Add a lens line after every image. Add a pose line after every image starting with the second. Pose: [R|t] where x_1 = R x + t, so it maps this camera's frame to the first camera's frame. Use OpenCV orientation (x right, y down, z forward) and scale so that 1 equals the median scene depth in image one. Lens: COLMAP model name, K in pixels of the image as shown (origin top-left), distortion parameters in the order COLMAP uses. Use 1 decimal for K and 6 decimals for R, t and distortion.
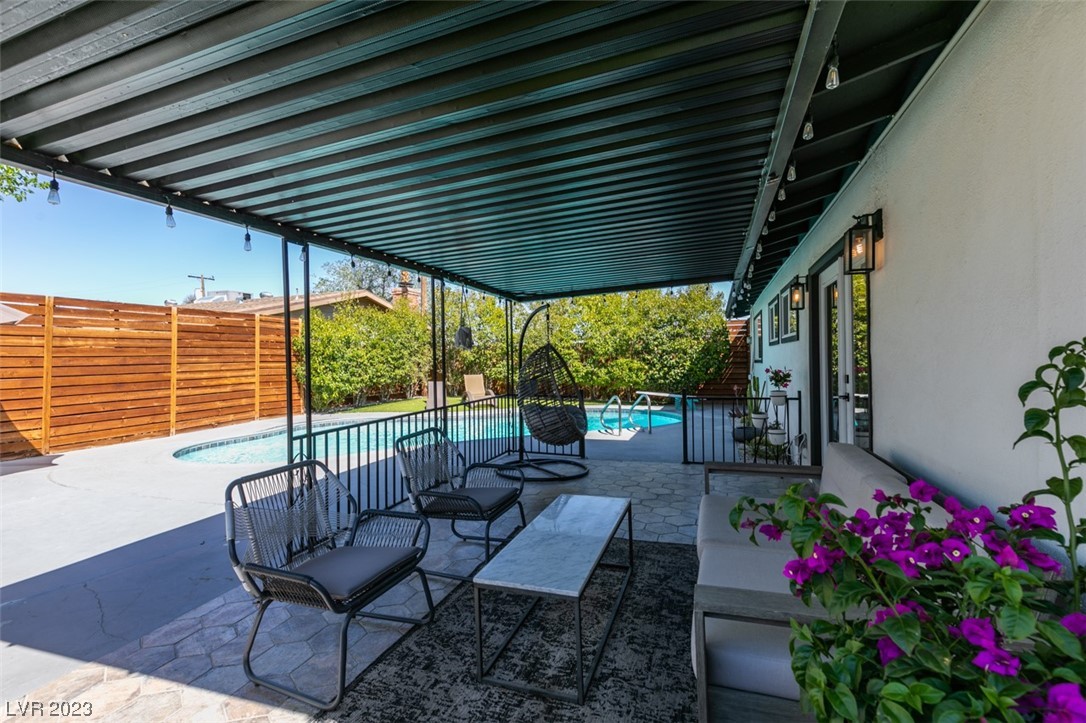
lens RADIAL K [[485.4, 0, 541.0], [0, 485.4, 364.4], [0, 0, 1]] dist [0.008551, -0.001208]
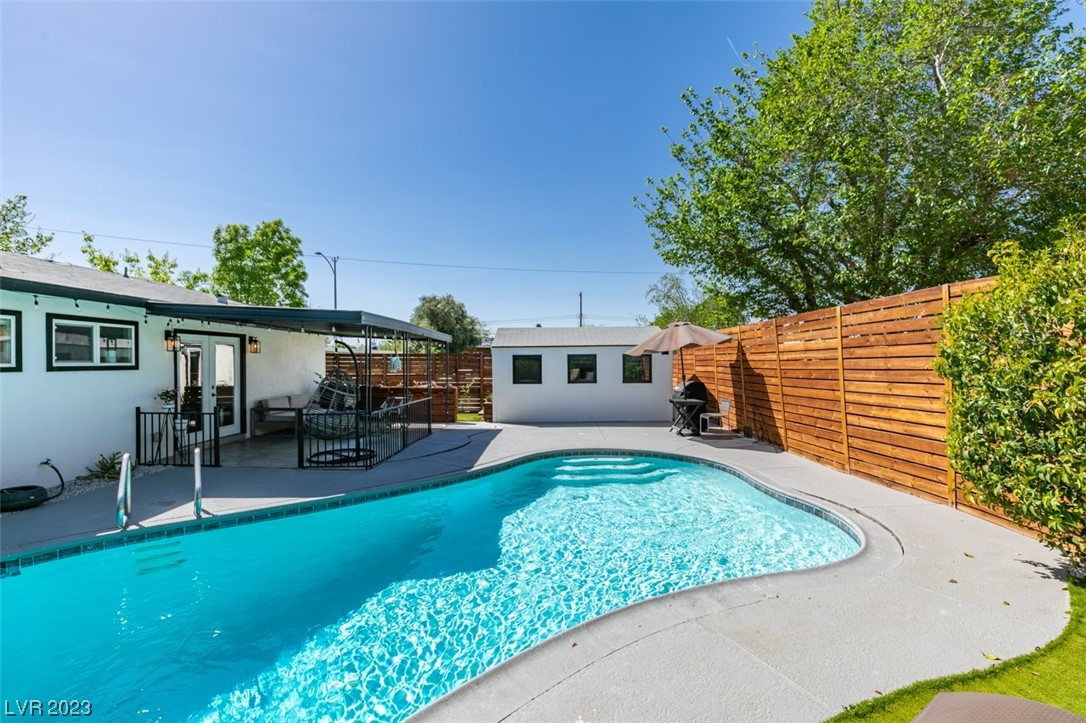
lens RADIAL K [[485.4, 0, 542.2], [0, 485.4, 364.2], [0, 0, 1]] dist [0.008551, -0.001208]
pose [[-0.945628, 0.017062, -0.324802, -0.056185], [0.011178, 0.999738, 0.019974, -0.043002], [0.325057, 0.015258, -0.945571, 1.447550]]
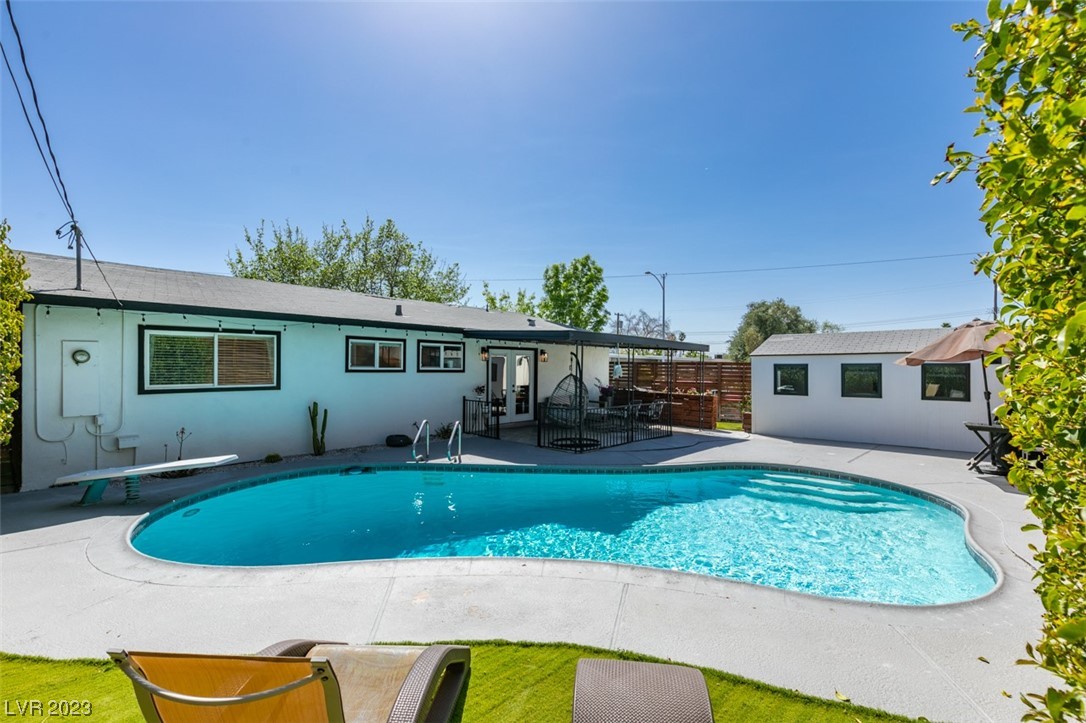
lens RADIAL K [[485.4, 0, 539.6], [0, 485.4, 363.3], [0, 0, 1]] dist [0.008551, -0.001208]
pose [[-0.925939, 0.008062, 0.377586, -0.325130], [0.006484, 0.999964, -0.005450, -0.041253], [-0.377617, -0.002598, -0.925958, 1.560280]]
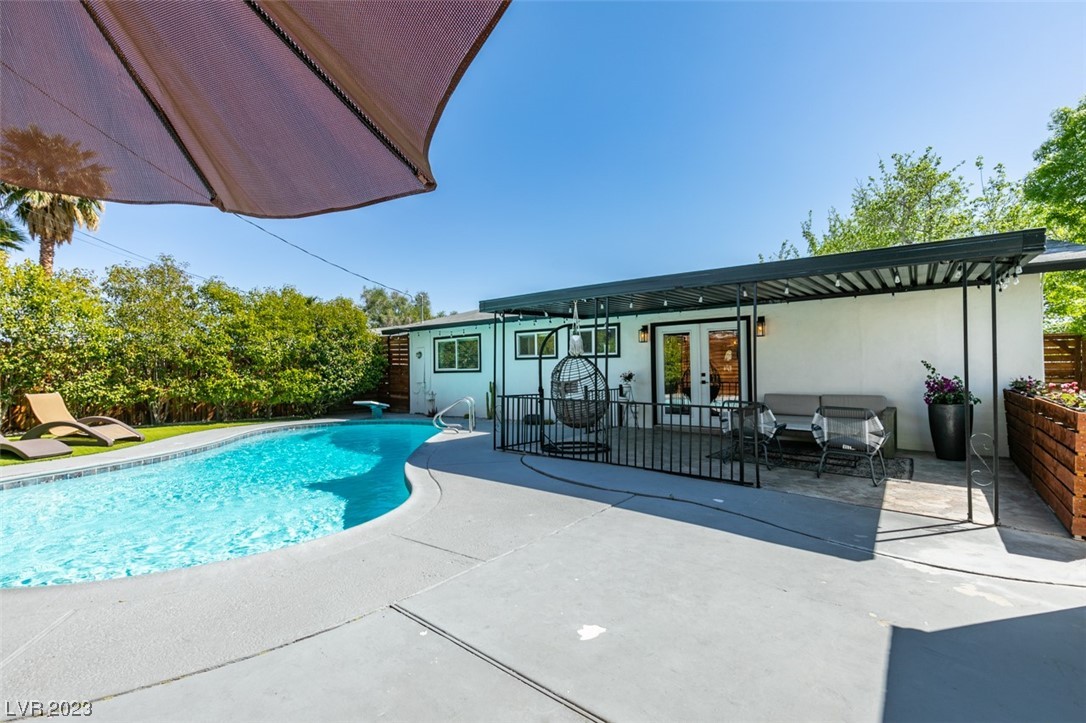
lens RADIAL K [[485.4, 0, 543.3], [0, 485.4, 361.9], [0, 0, 1]] dist [0.008551, -0.001208]
pose [[0.318495, 0.028975, 0.947482, -0.736076], [0.011895, 0.999332, -0.034559, 0.016214], [-0.947850, 0.022278, 0.317937, 0.372483]]
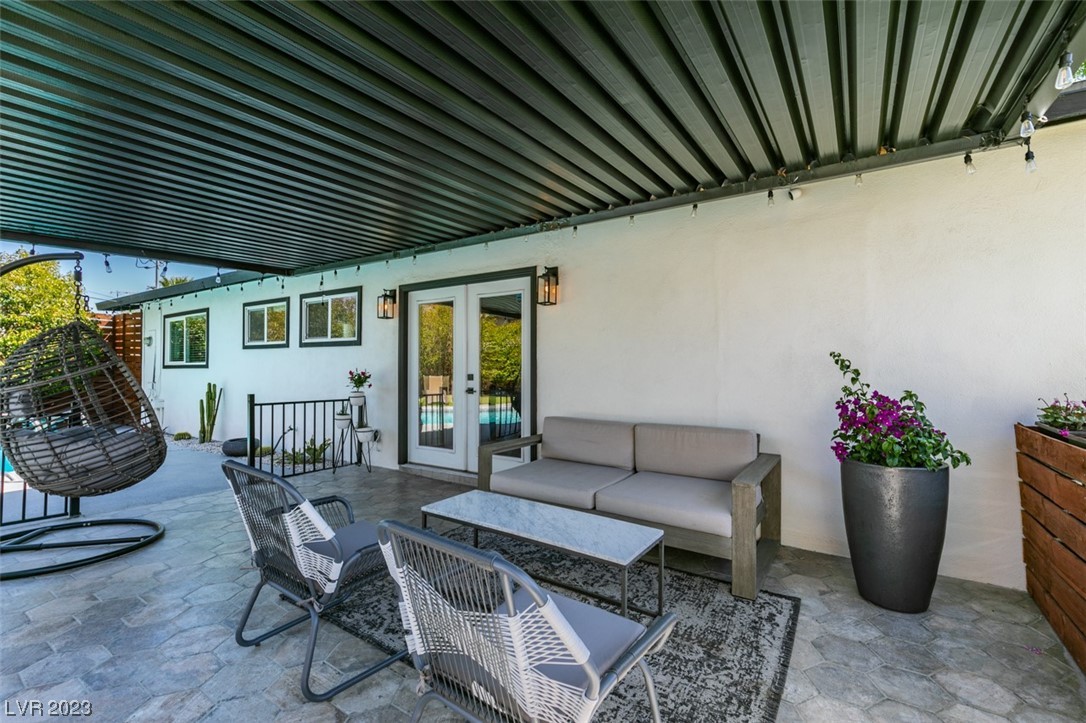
lens RADIAL K [[485.4, 0, 543.3], [0, 485.4, 365.8], [0, 0, 1]] dist [0.008551, -0.001208]
pose [[0.243991, 0.026099, 0.969426, -0.238006], [-0.002970, 0.999653, -0.026165, 0.013328], [-0.969773, 0.003505, 0.243984, 0.180979]]
